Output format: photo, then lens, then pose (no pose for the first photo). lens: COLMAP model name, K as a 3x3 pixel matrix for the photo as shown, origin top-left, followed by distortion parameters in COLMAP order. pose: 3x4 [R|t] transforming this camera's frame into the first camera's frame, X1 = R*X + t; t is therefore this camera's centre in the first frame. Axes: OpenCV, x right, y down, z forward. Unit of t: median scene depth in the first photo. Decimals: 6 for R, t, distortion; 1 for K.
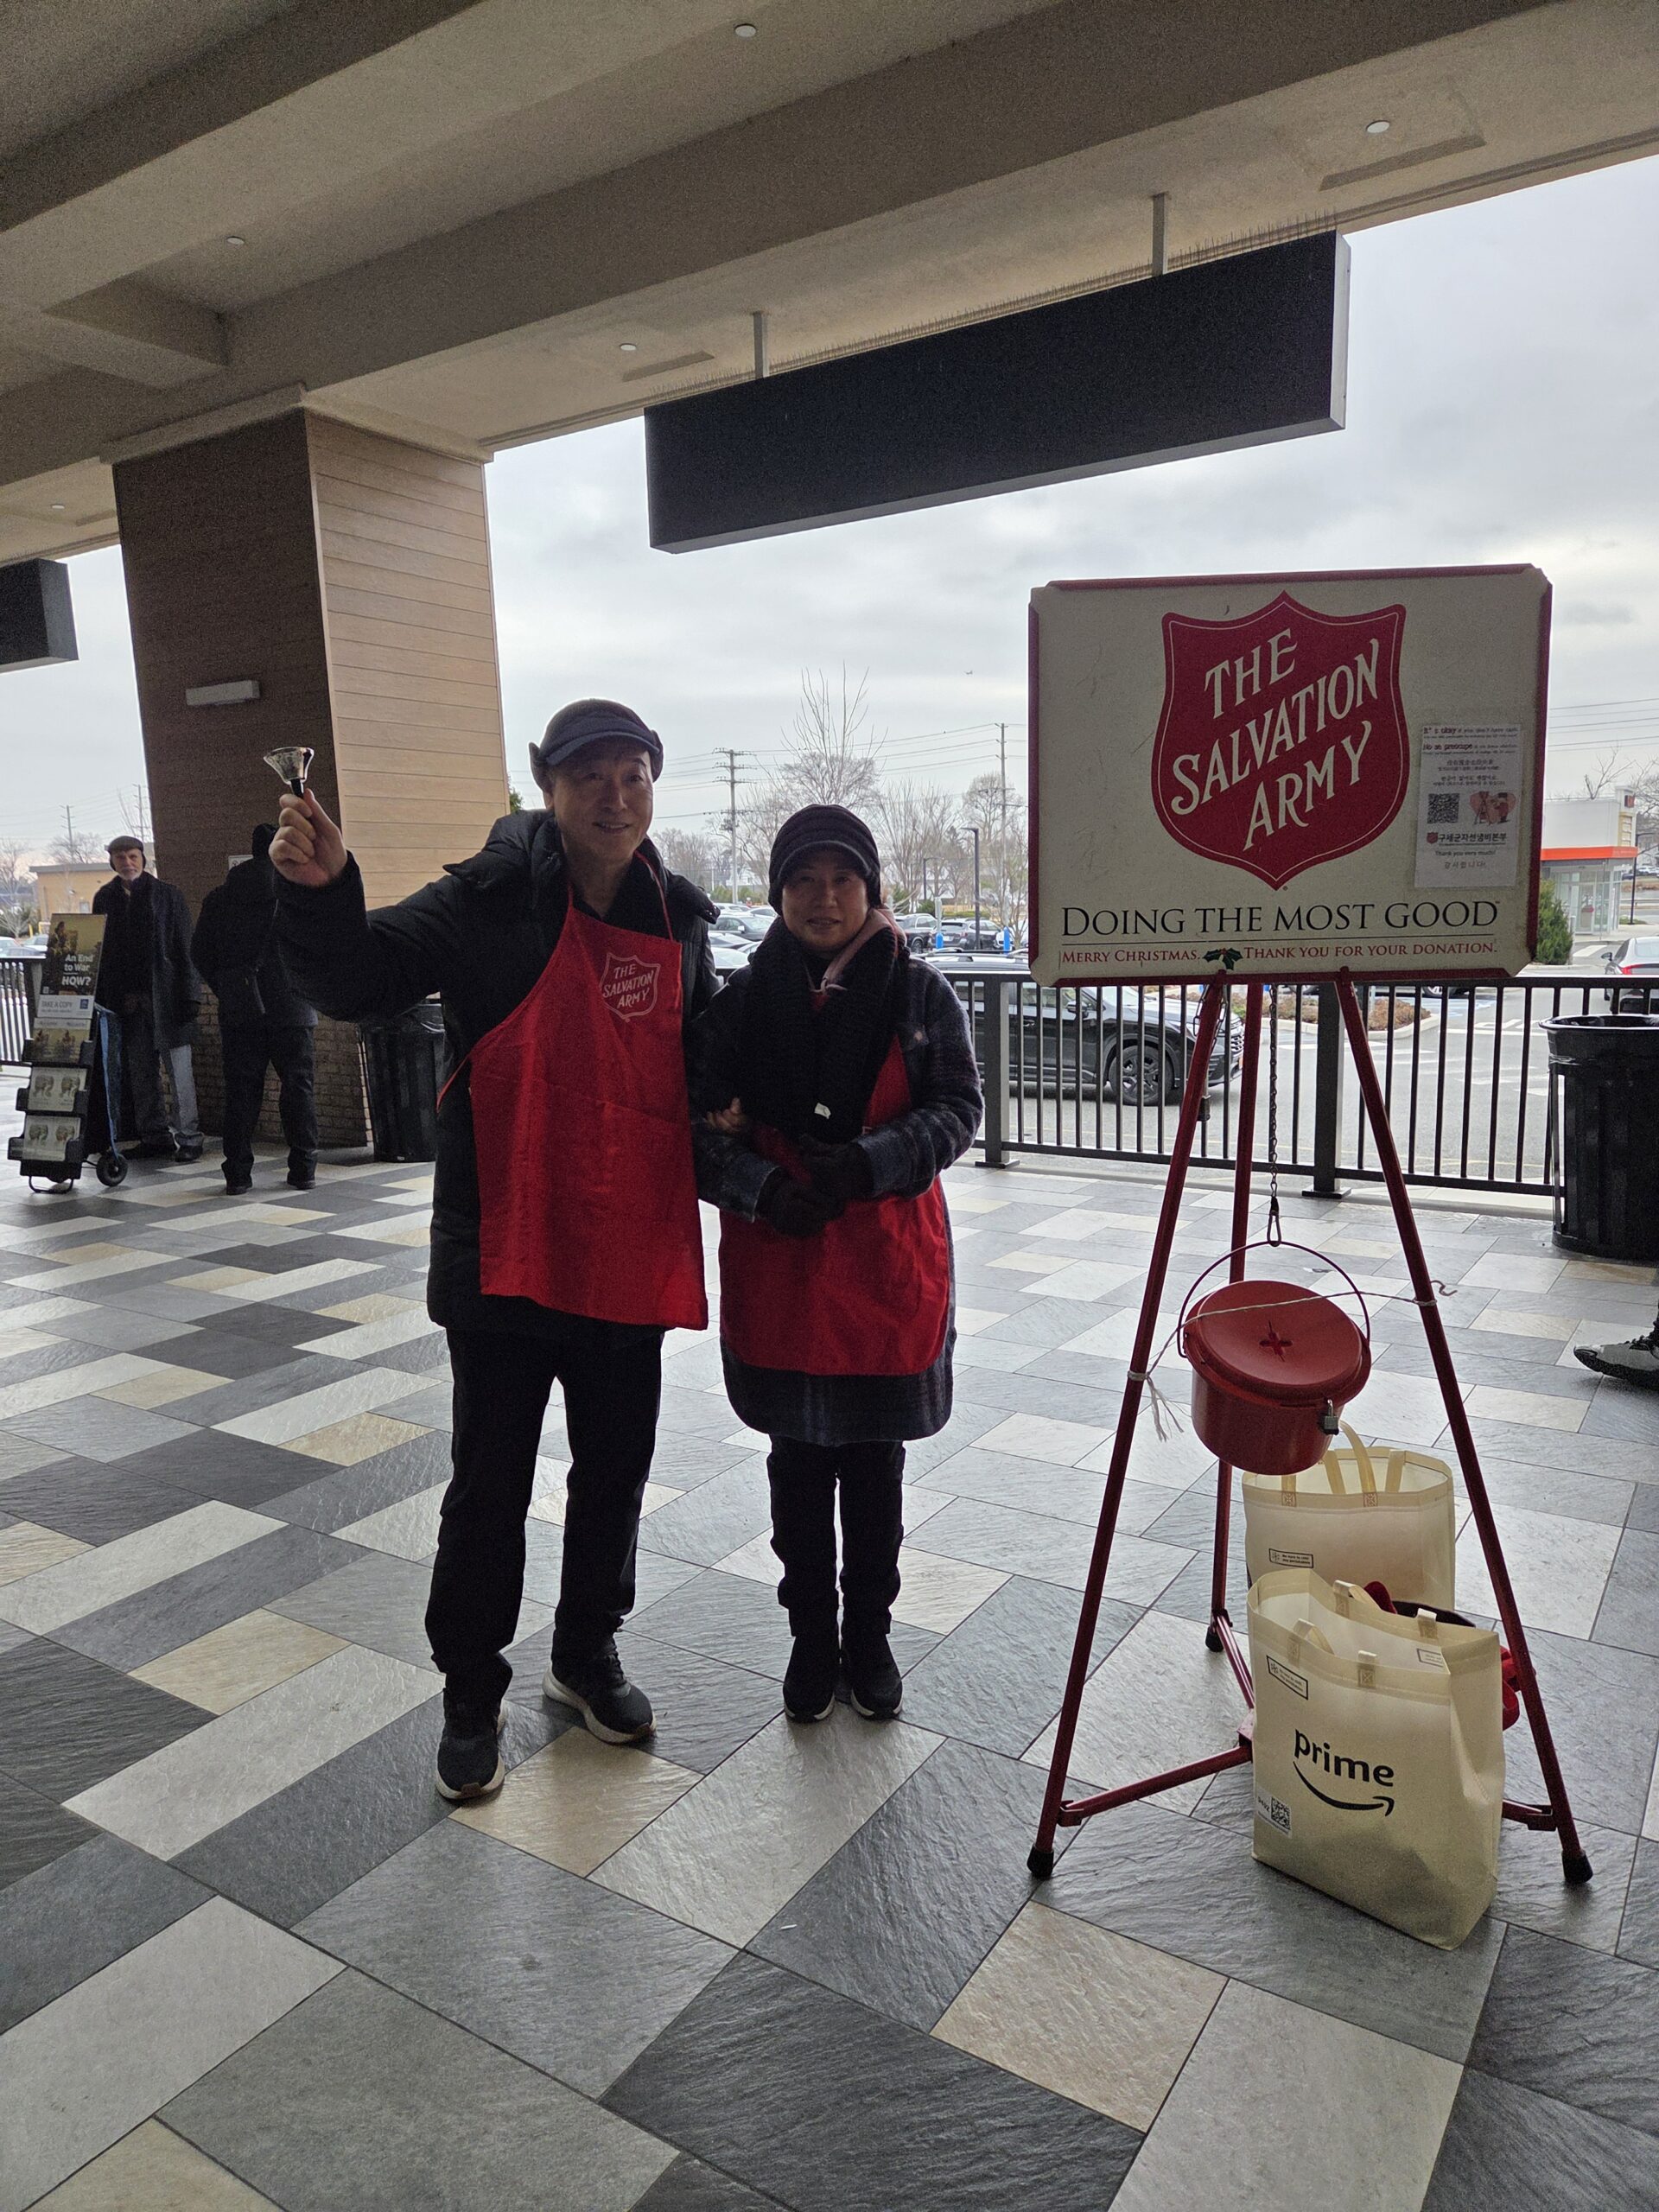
lens RADIAL K [[1467.8, 0, 839.5], [0, 1467.8, 1120.3], [0, 0, 1]] dist [0.082162, -0.071369]
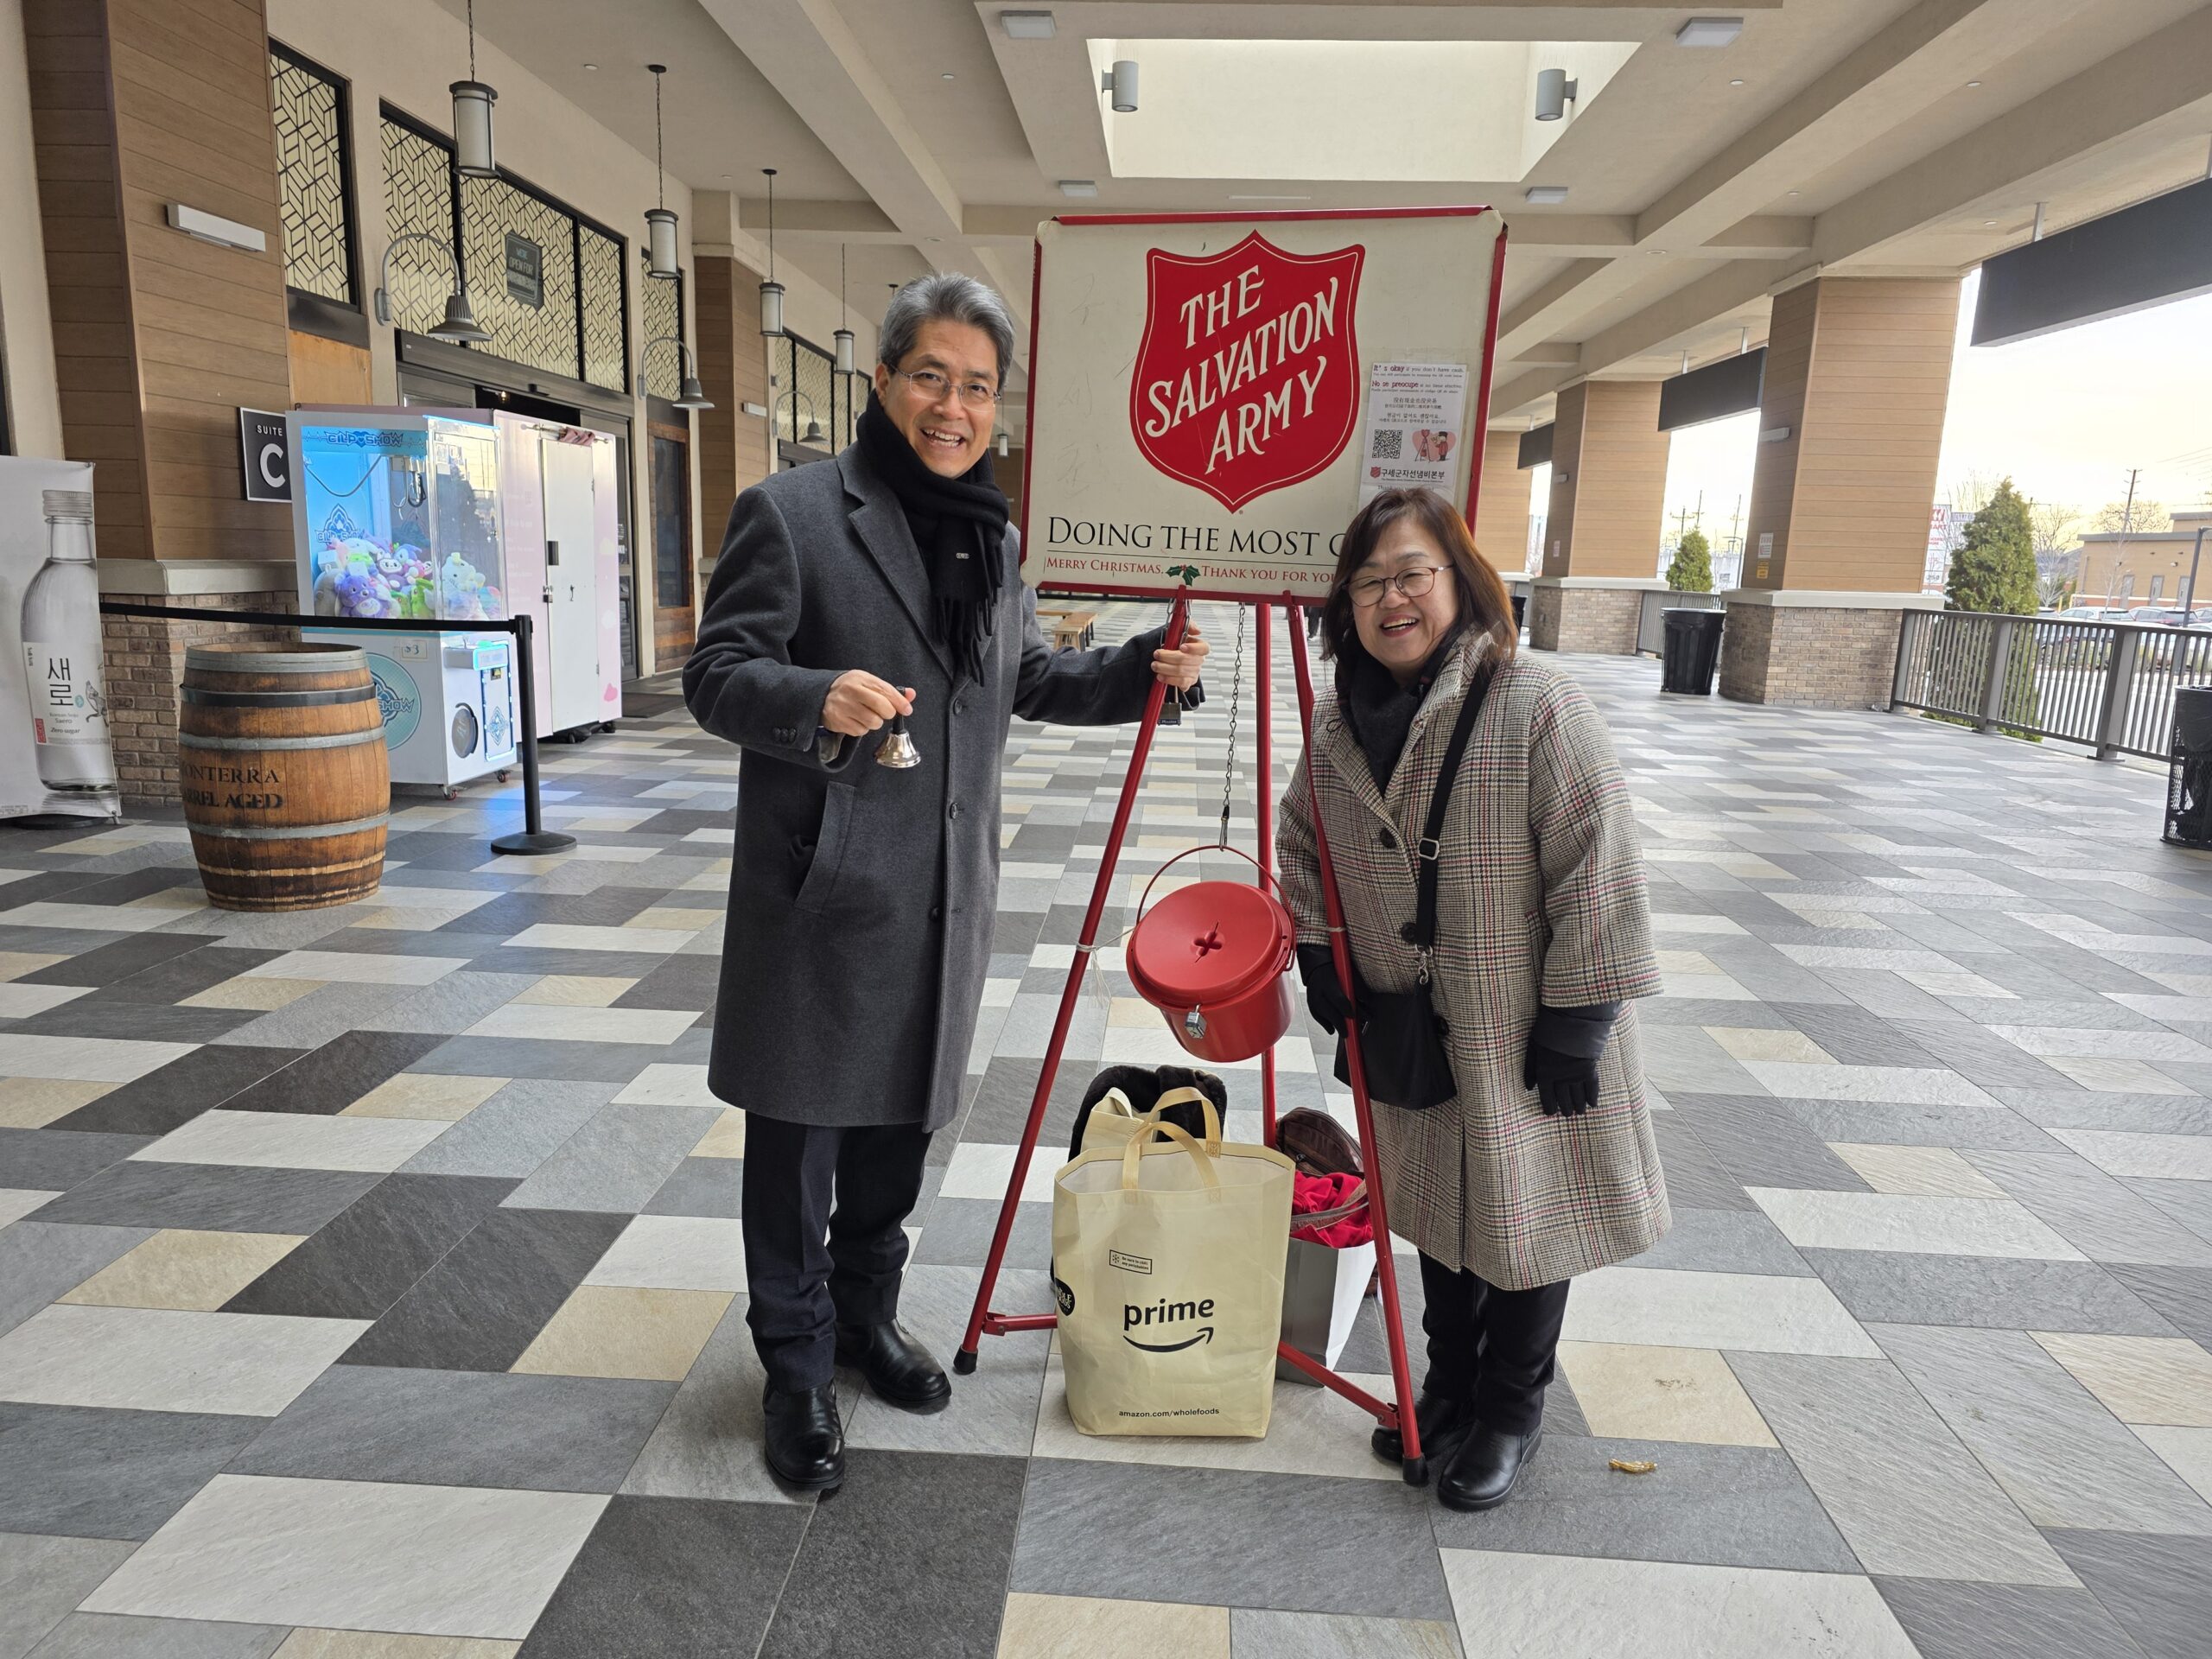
lens RADIAL K [[1487.6, 0, 1104.6], [0, 1487.6, 836.7], [0, 0, 1]] dist [0.044549, -0.035810]
pose [[0.495514, 0.204047, -0.844293, -0.324405], [-0.178206, 0.975221, 0.131101, 0.024404], [0.850123, 0.085495, 0.519598, 0.163450]]
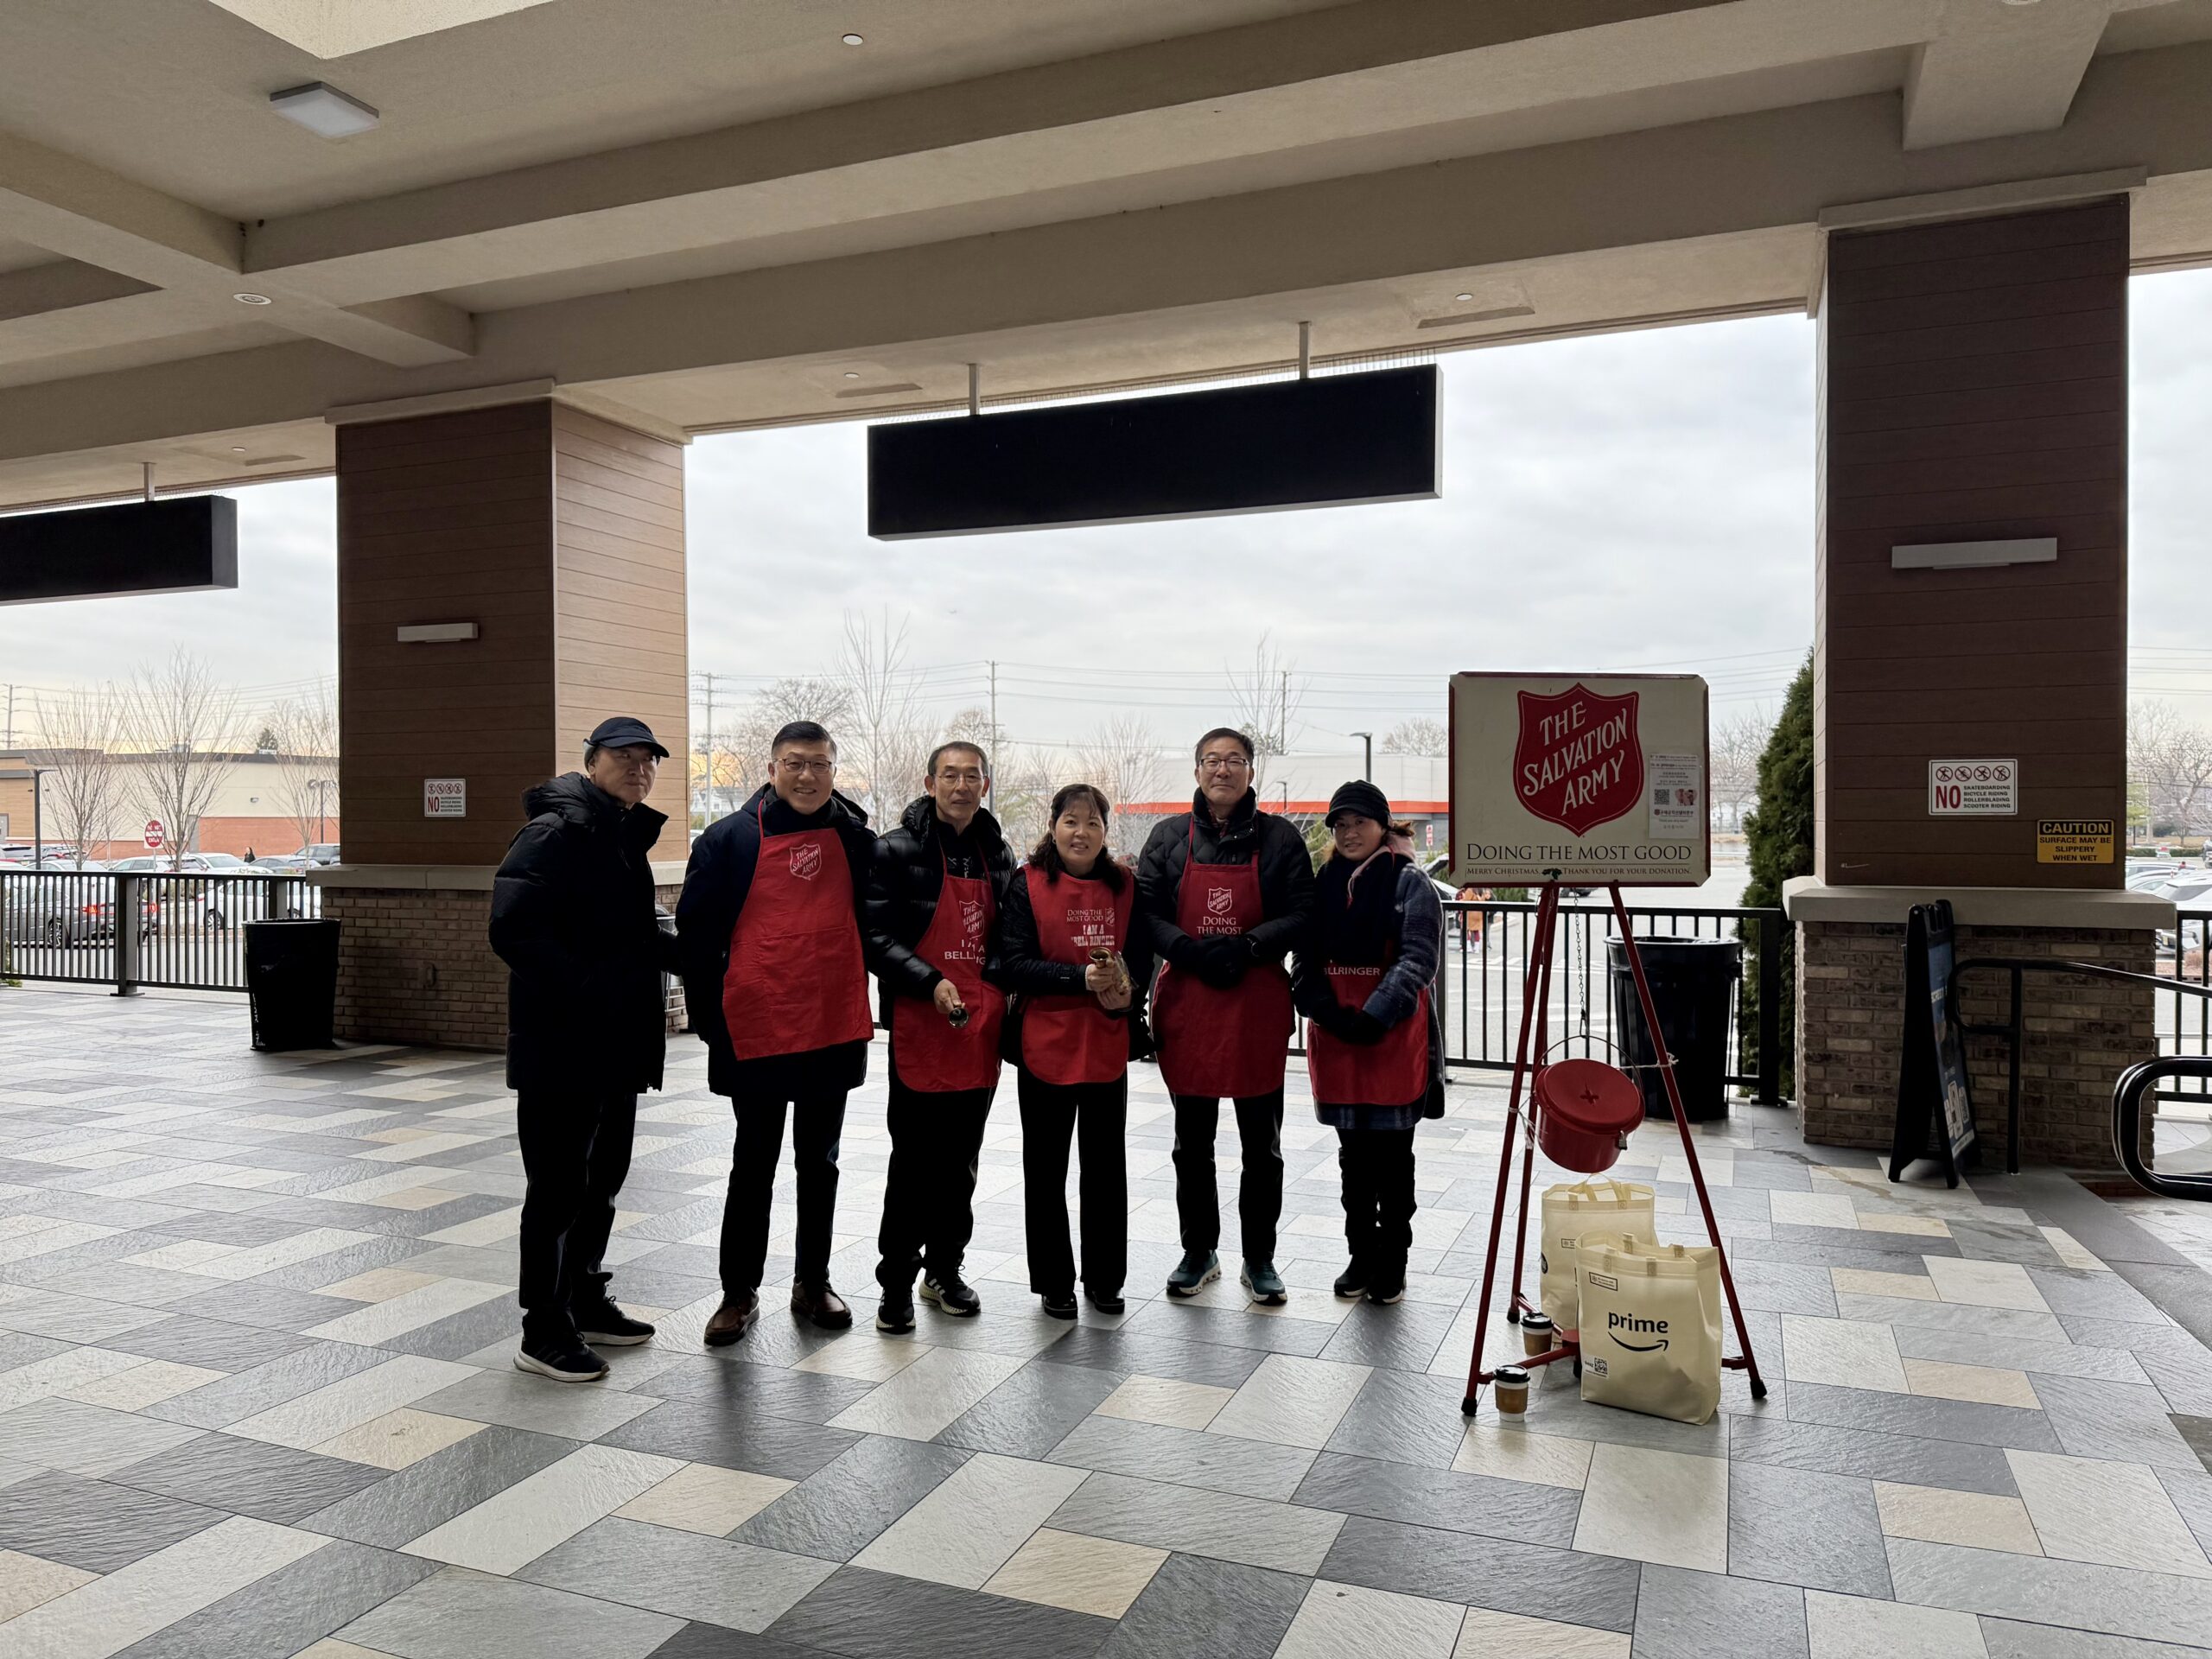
lens RADIAL K [[1541.7, 0, 1099.4], [0, 1541.7, 841.6], [0, 0, 1]] dist [0.094495, -0.155322]
pose [[0.982299, 0.023785, 0.185802, -0.549177], [0.003027, 0.989761, -0.142702, 0.104126], [-0.187294, 0.140738, 0.972170, -0.645304]]
